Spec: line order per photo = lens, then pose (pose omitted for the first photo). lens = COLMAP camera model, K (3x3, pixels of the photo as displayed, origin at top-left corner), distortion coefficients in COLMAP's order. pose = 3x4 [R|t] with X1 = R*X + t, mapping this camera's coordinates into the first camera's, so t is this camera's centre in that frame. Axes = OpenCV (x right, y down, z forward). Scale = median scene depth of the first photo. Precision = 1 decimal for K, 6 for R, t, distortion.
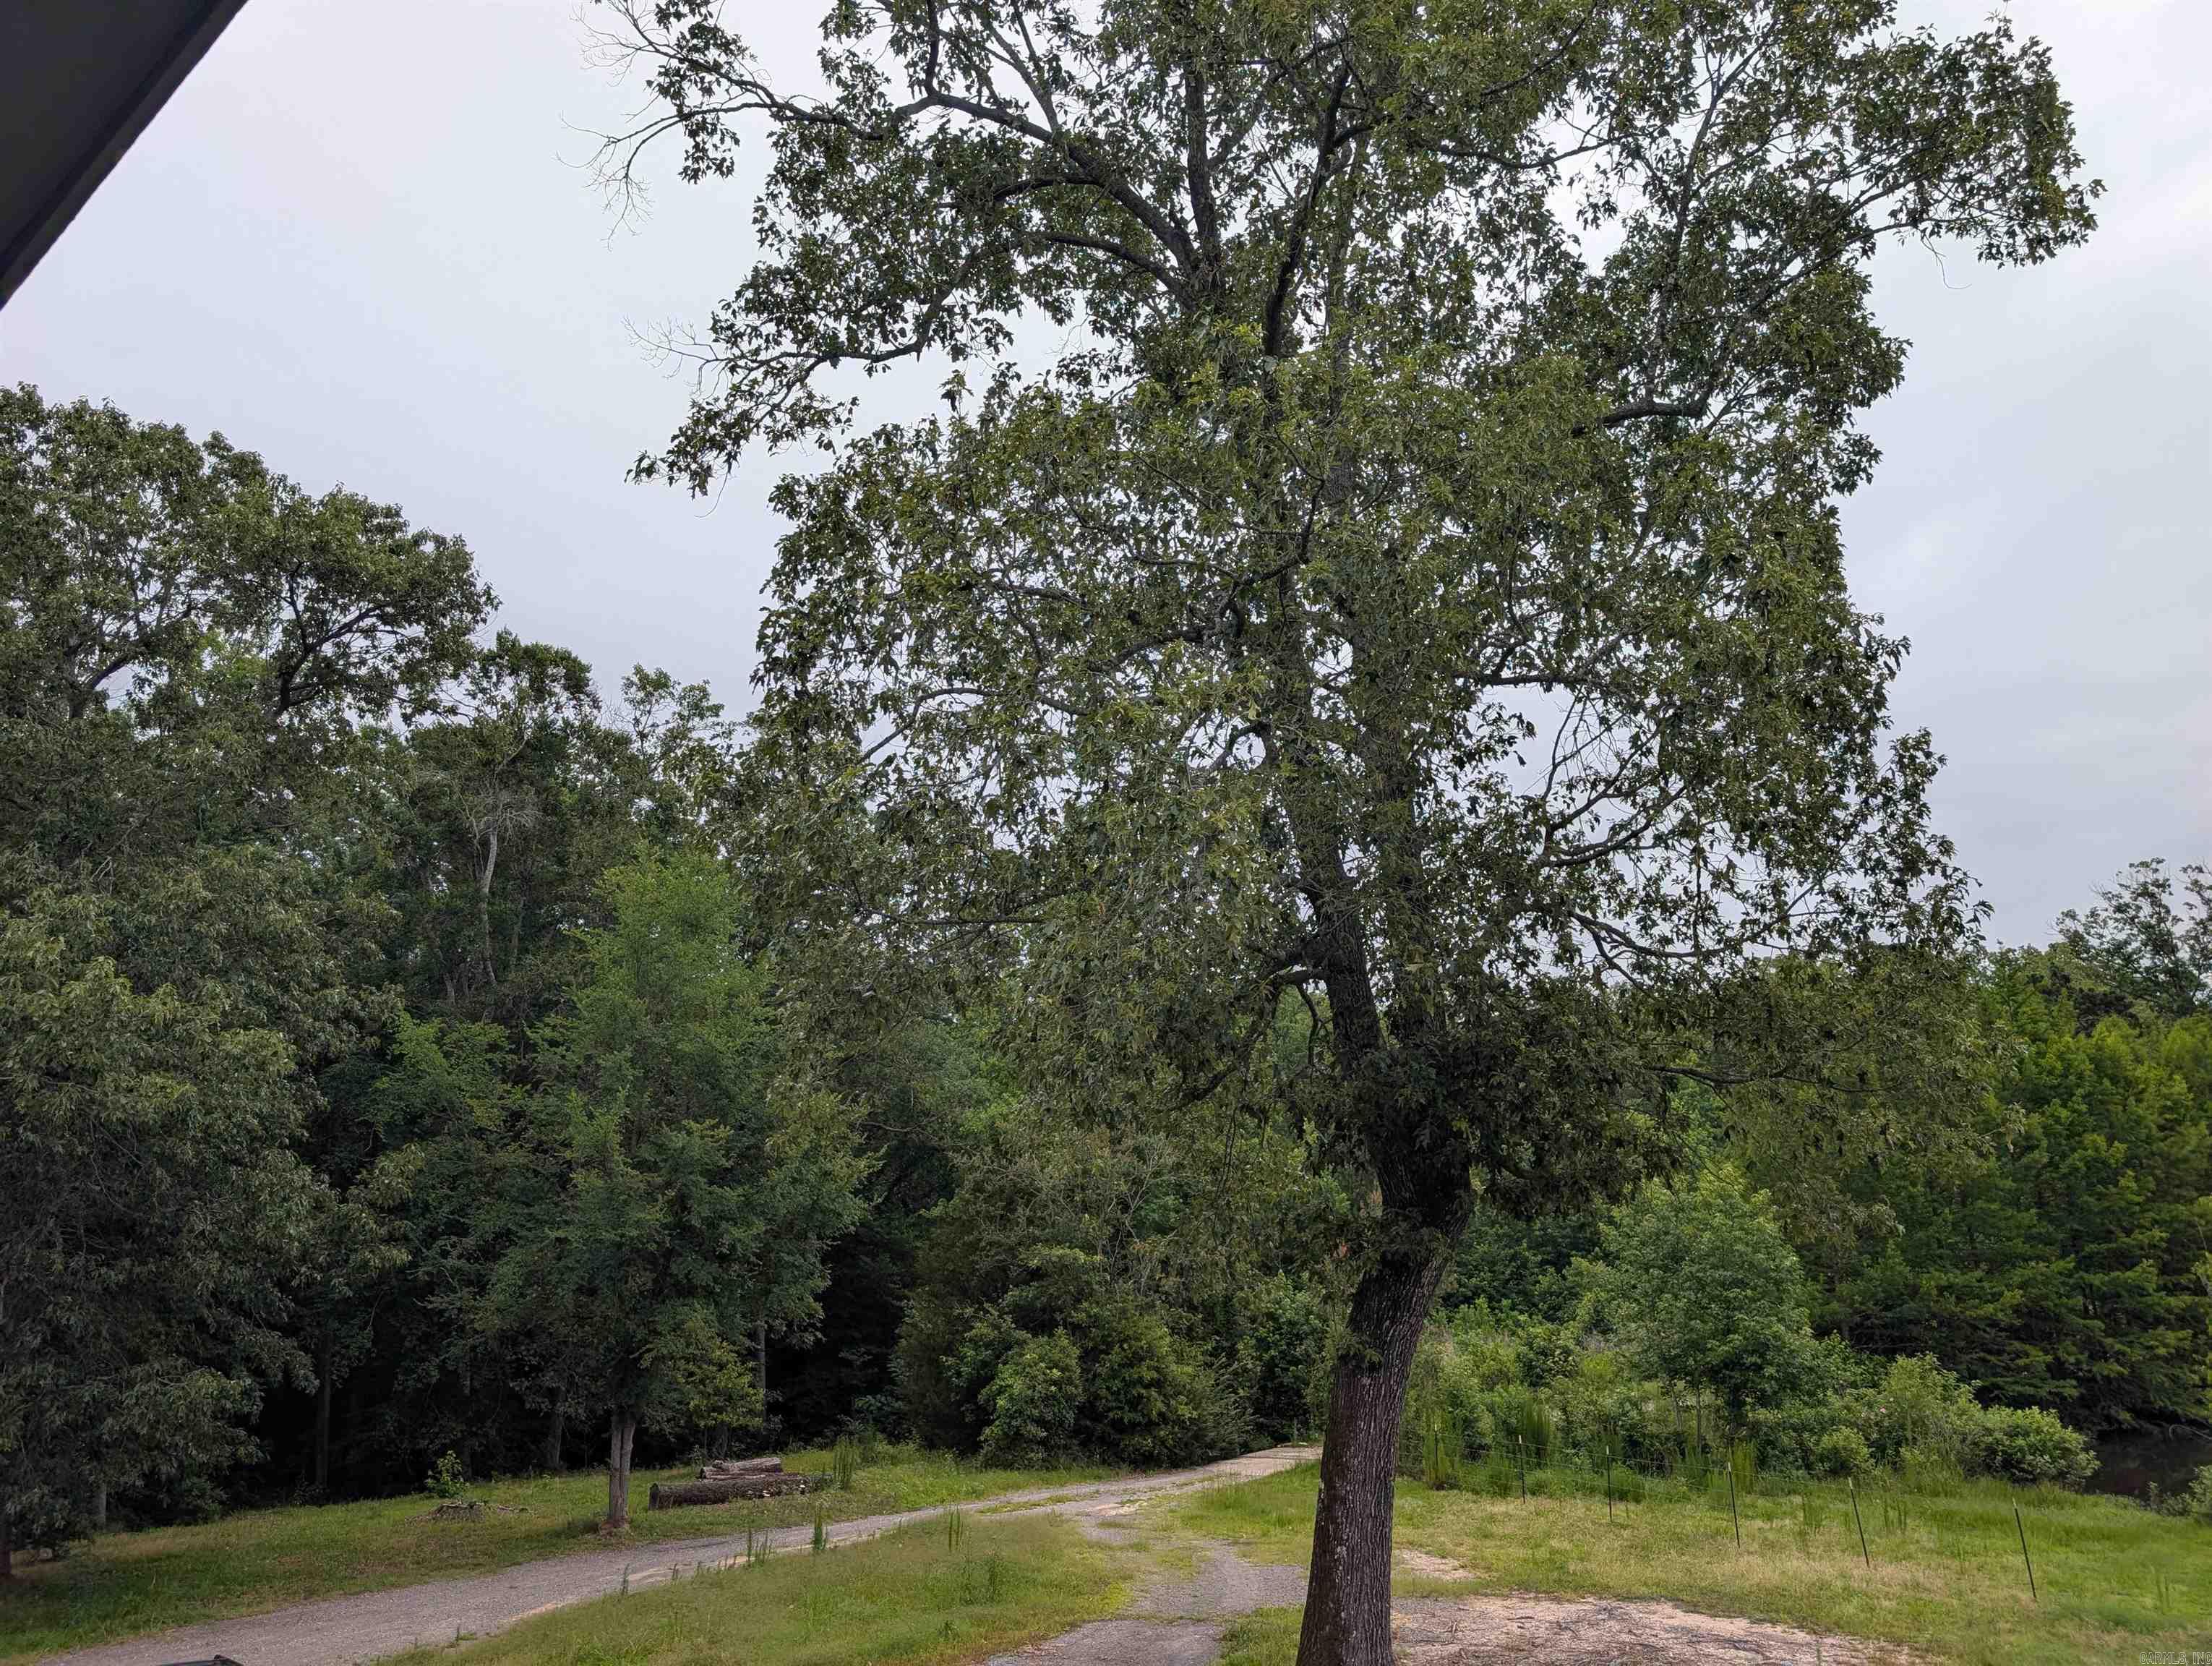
lens RADIAL K [[1607.6, 0, 1105.1], [0, 1607.6, 853.7], [0, 0, 1]] dist [0.029590, 0.001679]
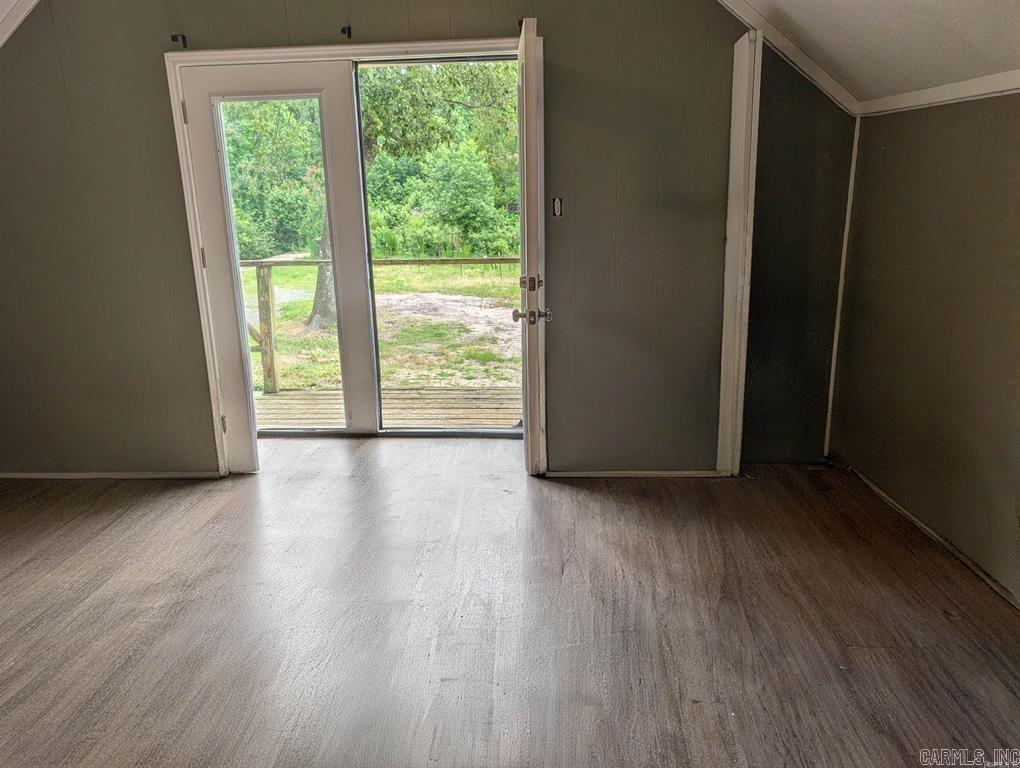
lens RADIAL K [[737.7, 0, 510.9], [0, 737.7, 376.5], [0, 0, 1]] dist [-0.005899, 0.009547]
pose [[0.916388, -0.086119, 0.390918, -0.038954], [-0.113752, 0.880296, 0.460586, -0.019207], [-0.383788, -0.466543, 0.796896, -0.111322]]
